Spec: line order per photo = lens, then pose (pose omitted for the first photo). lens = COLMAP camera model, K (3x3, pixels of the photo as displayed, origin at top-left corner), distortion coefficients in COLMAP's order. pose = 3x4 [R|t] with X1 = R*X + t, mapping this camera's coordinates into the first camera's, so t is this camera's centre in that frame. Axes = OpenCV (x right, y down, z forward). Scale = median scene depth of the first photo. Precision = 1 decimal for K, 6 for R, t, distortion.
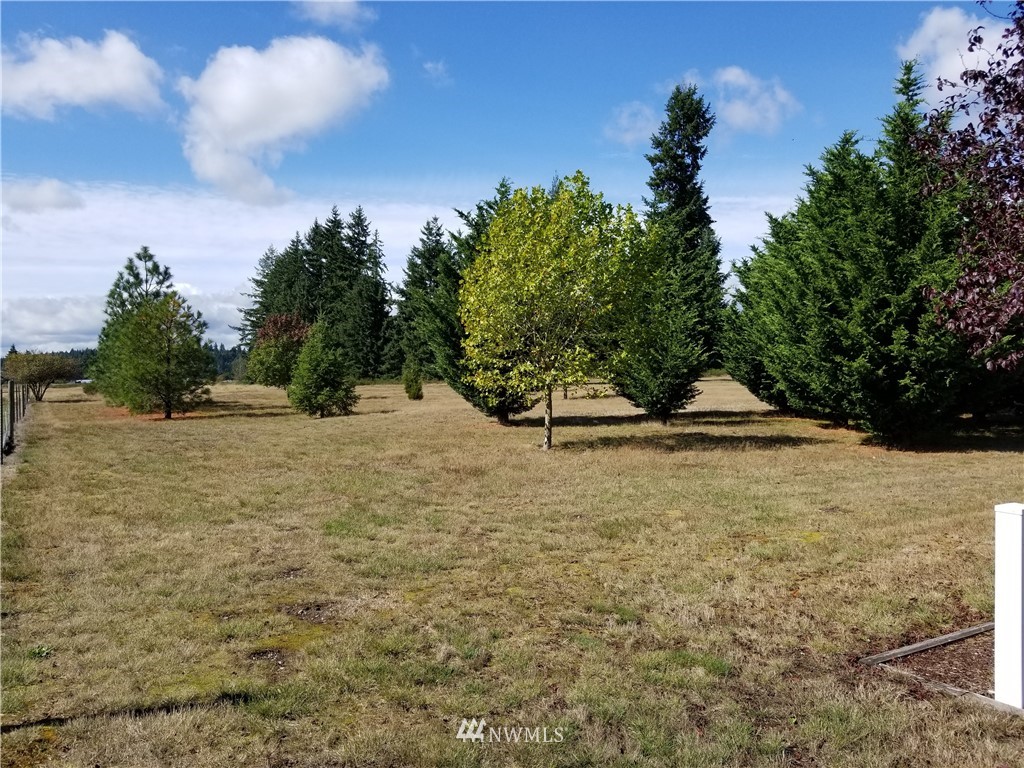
lens RADIAL K [[786.7, 0, 510.9], [0, 786.7, 384.2], [0, 0, 1]] dist [0.003401, -0.000213]
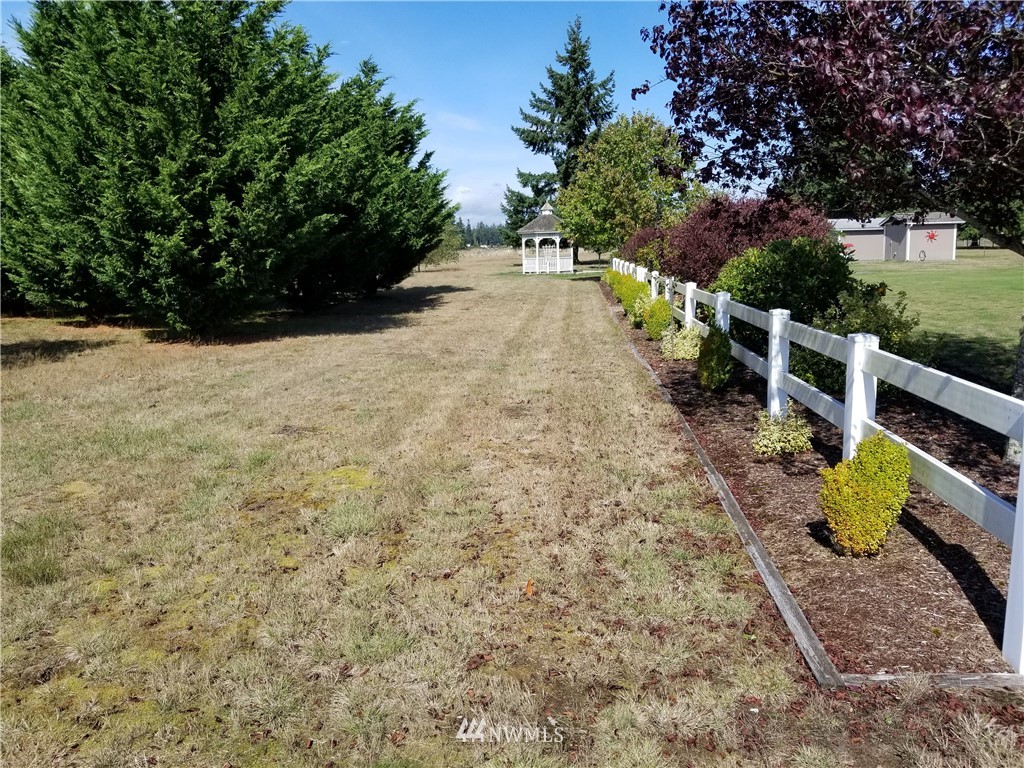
lens RADIAL K [[786.7, 0, 512.2], [0, 786.7, 387.0], [0, 0, 1]] dist [0.003401, -0.000213]
pose [[0.551767, -0.141154, 0.821966, -0.048763], [0.025698, 0.987983, 0.152413, 0.006887], [-0.833602, -0.062973, 0.548764, 0.259619]]
